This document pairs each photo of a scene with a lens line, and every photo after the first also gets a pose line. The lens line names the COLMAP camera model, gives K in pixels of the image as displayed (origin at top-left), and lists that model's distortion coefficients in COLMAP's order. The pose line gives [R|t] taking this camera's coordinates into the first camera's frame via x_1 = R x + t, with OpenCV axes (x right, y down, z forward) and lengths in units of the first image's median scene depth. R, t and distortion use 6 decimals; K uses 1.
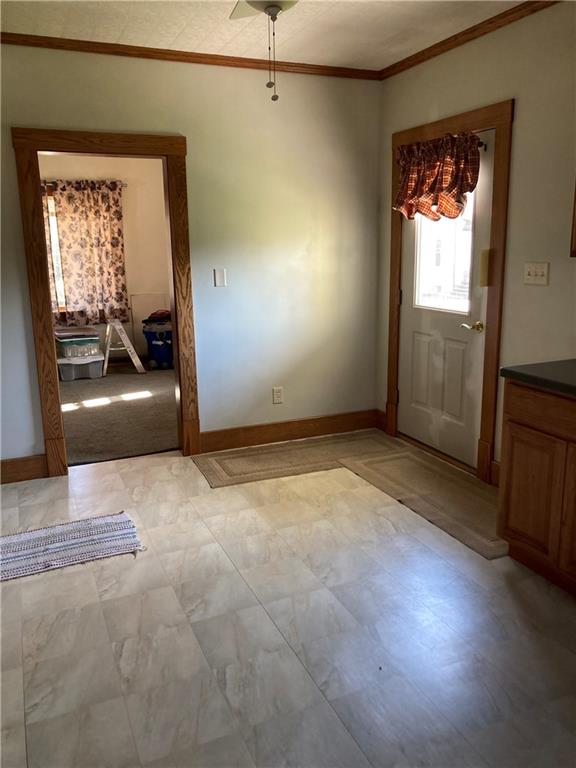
lens RADIAL K [[623.0, 0, 288.0], [0, 623.0, 384.0], [0, 0, 1]] dist [0.077742, -0.138334]
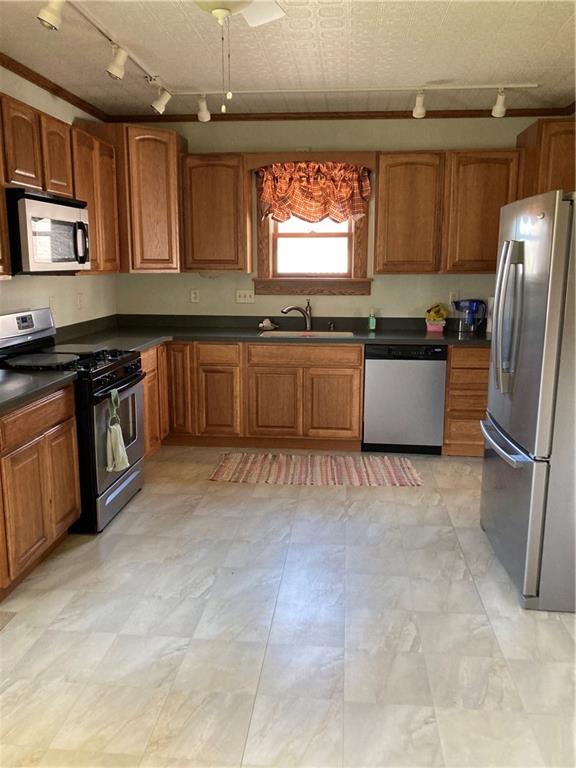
lens RADIAL K [[623.0, 0, 288.0], [0, 623.0, 384.0], [0, 0, 1]] dist [0.077742, -0.138334]
pose [[-0.875370, -0.081776, 0.476488, -0.486785], [0.120395, 0.917667, 0.378672, -0.362309], [-0.468223, 0.388845, -0.793452, 1.570843]]
